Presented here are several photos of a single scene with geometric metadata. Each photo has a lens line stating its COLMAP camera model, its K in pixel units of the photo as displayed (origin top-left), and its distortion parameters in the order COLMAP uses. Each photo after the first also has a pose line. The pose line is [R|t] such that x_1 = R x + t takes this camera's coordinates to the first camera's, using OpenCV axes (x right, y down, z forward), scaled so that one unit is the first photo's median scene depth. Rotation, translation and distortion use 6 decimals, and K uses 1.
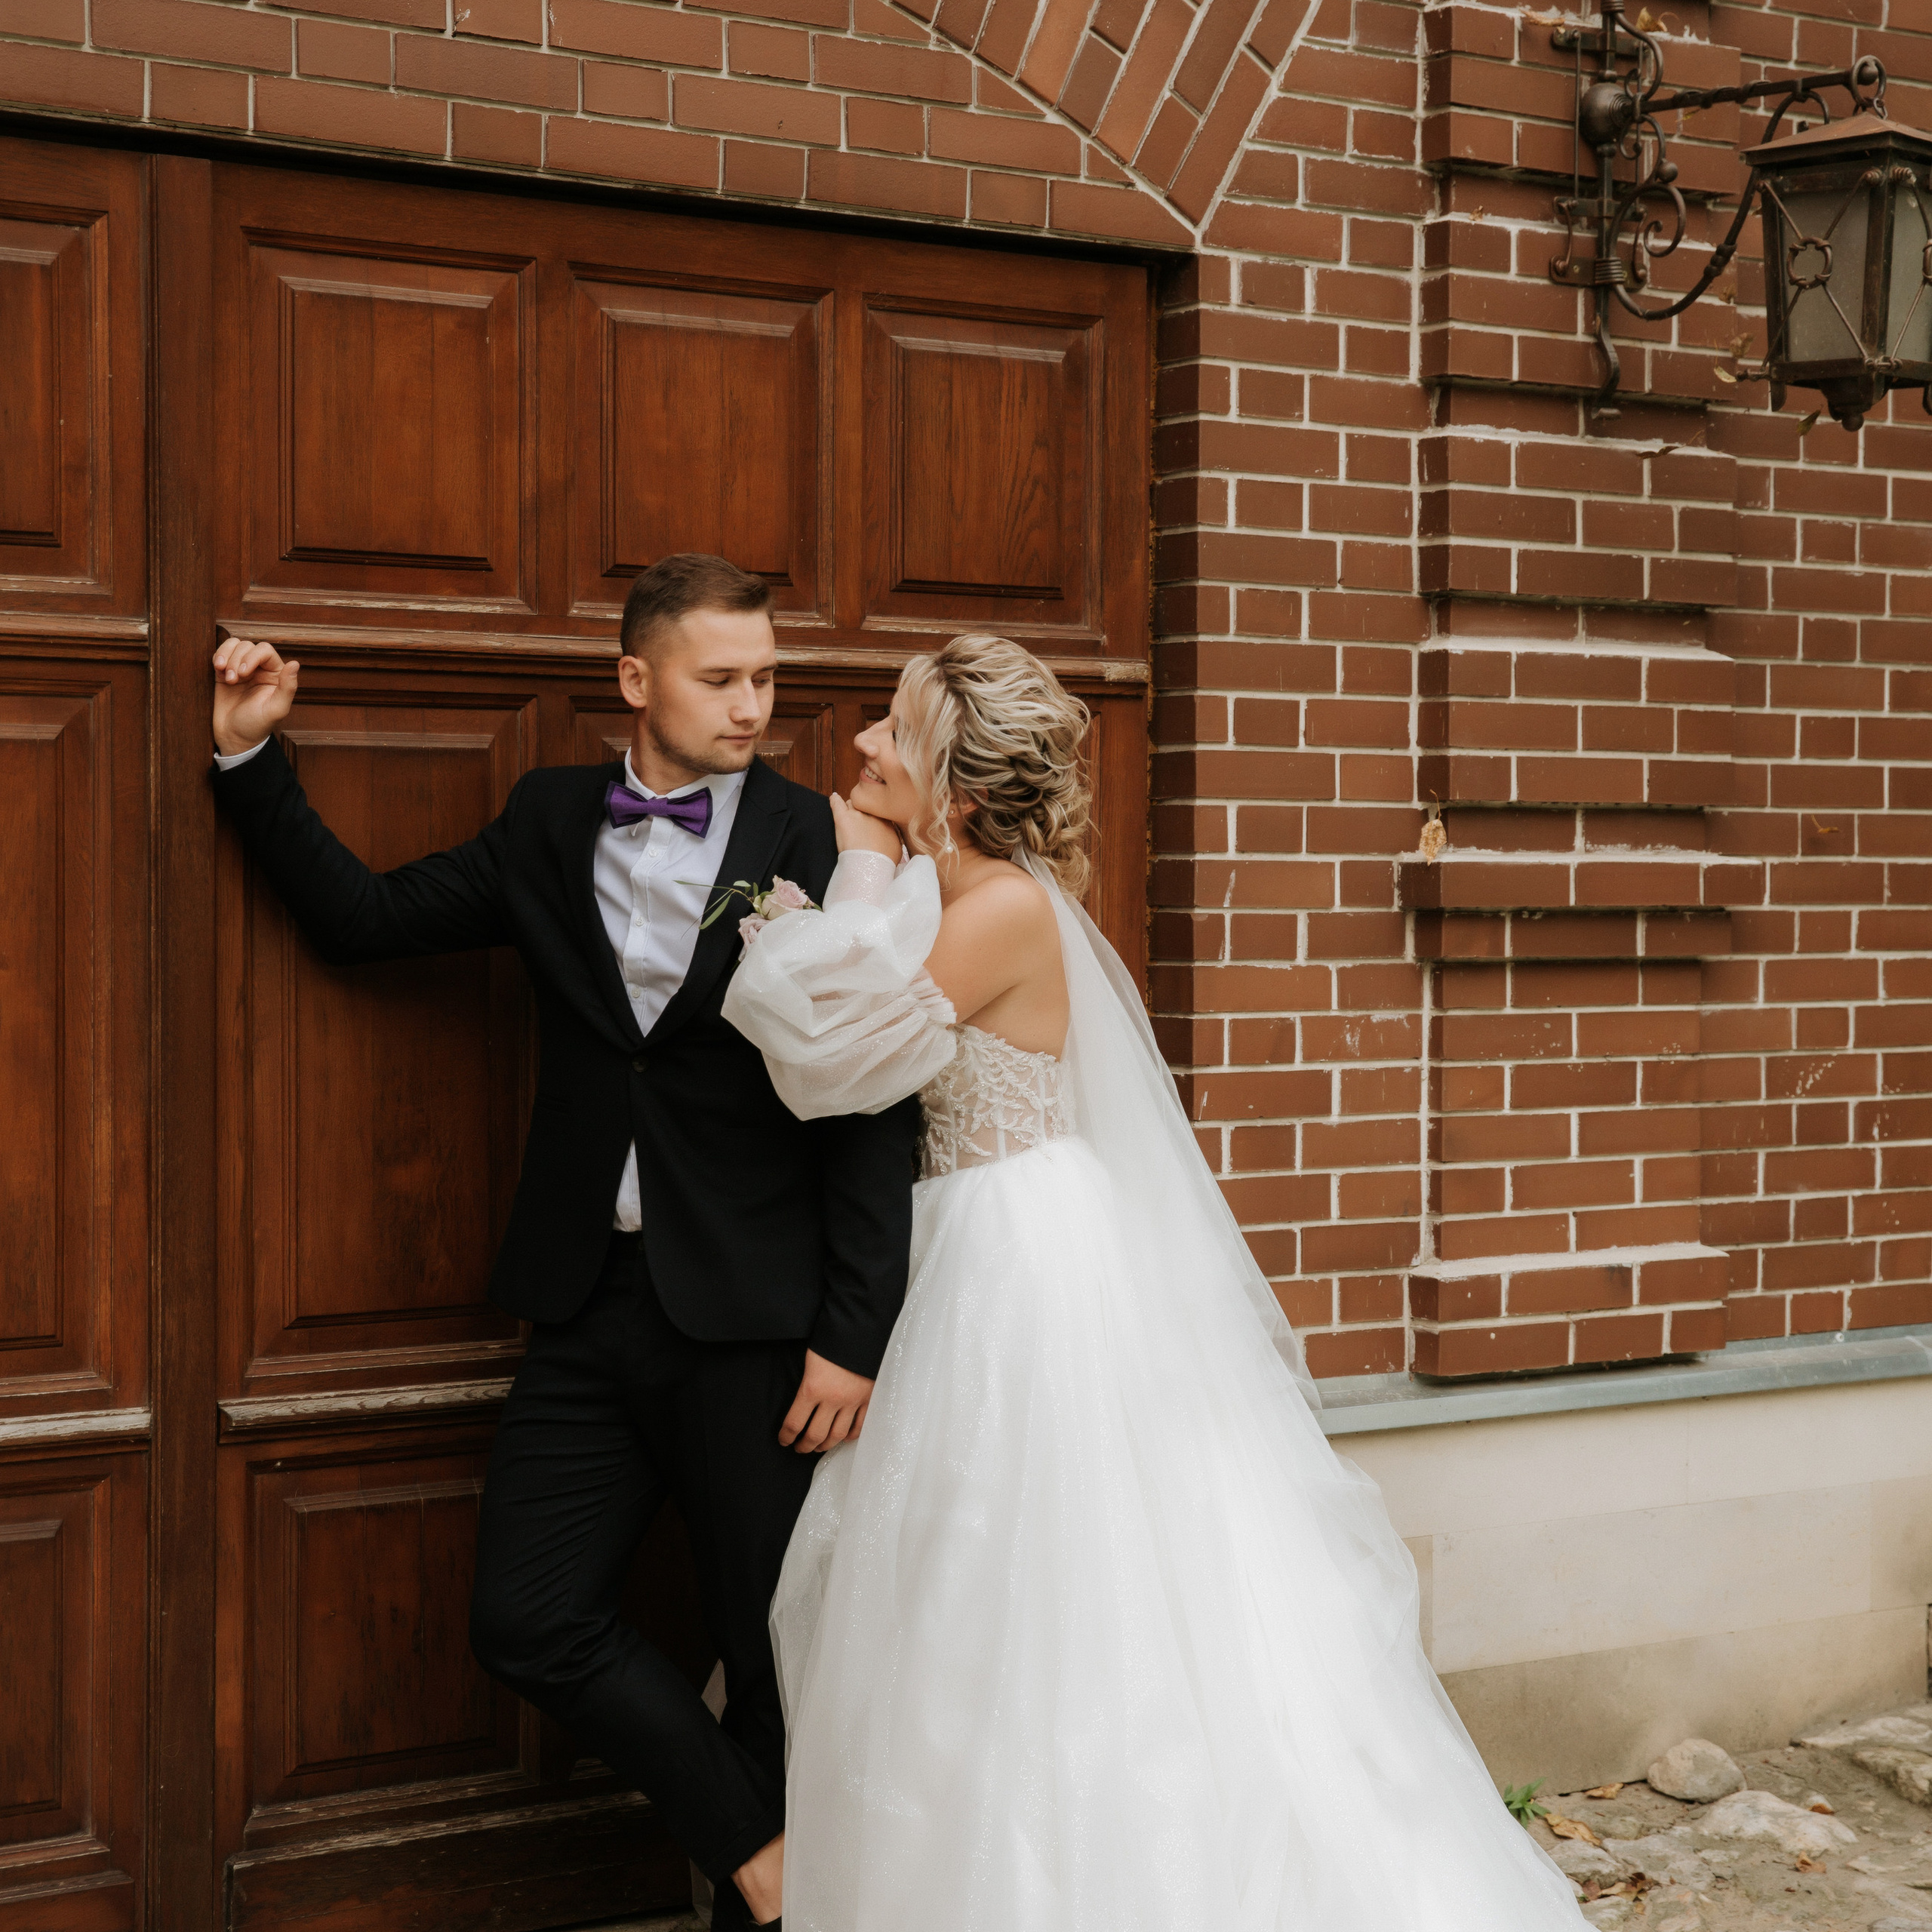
lens RADIAL K [[3510.4, 0, 881.7], [0, 3510.4, 981.2], [0, 0, 1]] dist [0.073244, 0.000000]
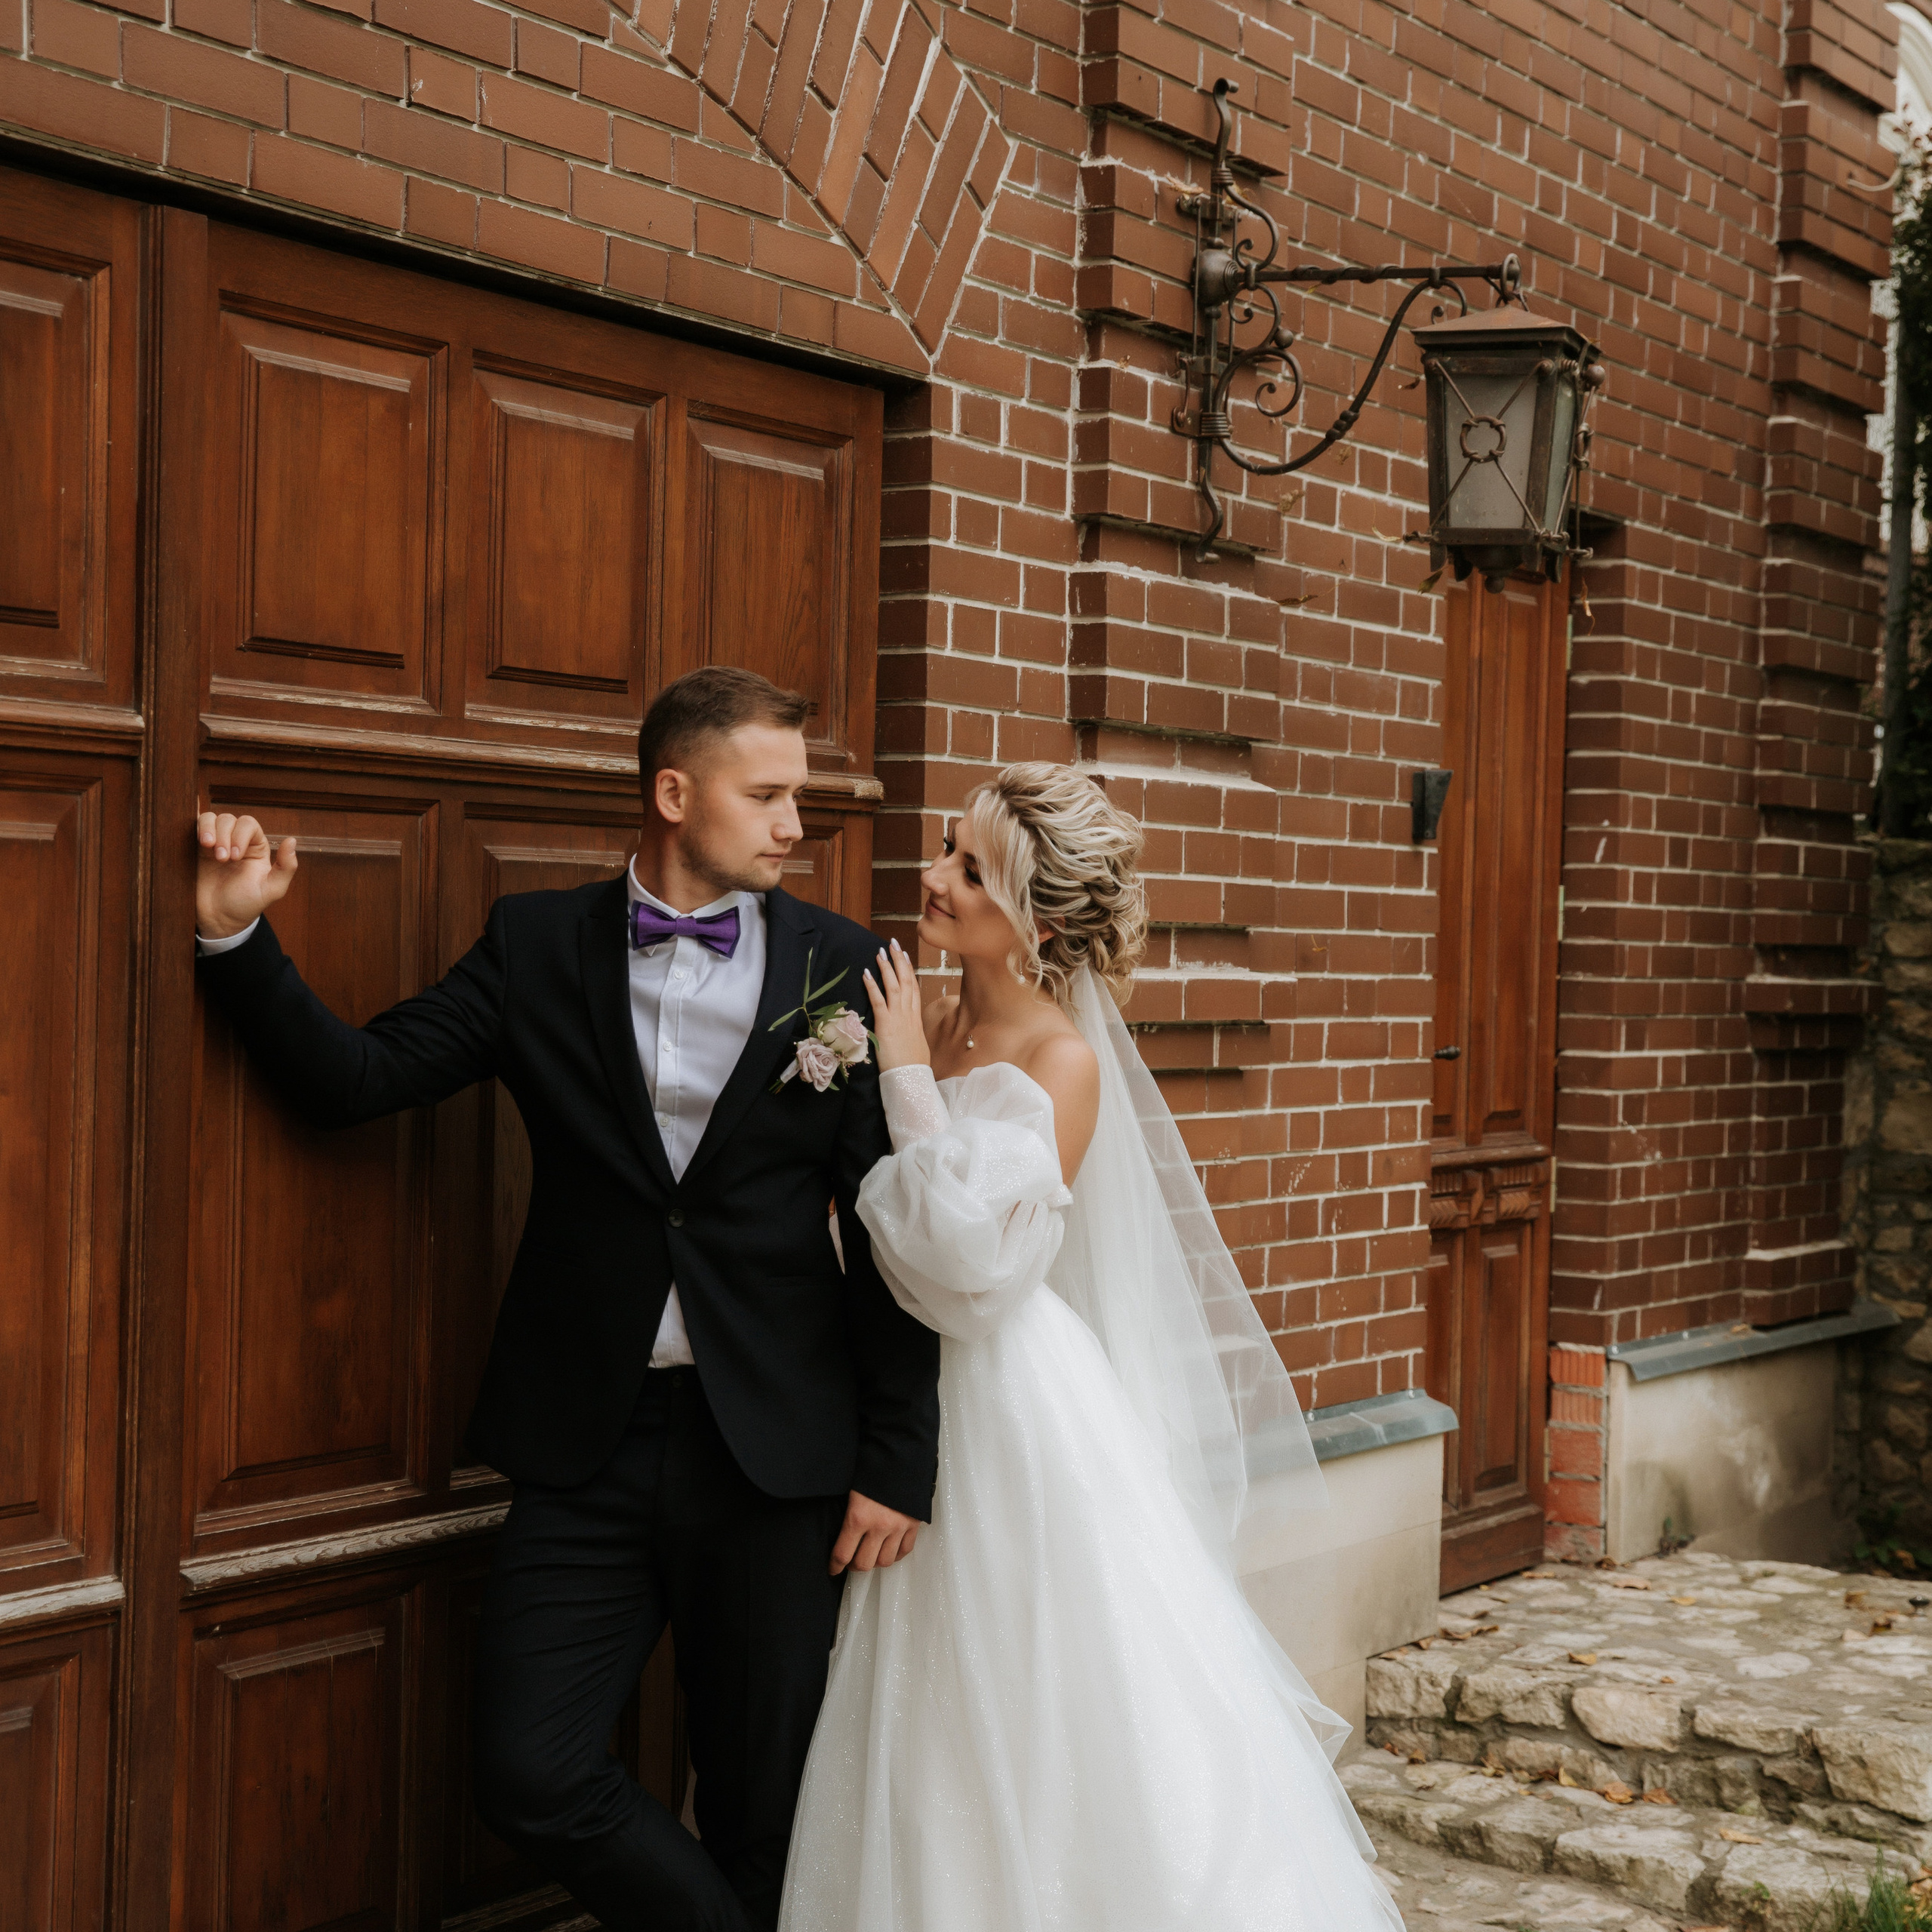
lens RADIAL K [[3510.4, 0, 885.8], [0, 3510.4, 1003.9], [0, 0, 1]] dist [0.073244, 0.000000]
pose [[0.918990, 0.008007, 0.394199, -0.362896], [-0.002367, 0.999888, -0.014791, -0.012600], [-0.394274, 0.012660, 0.918906, 0.078999]]
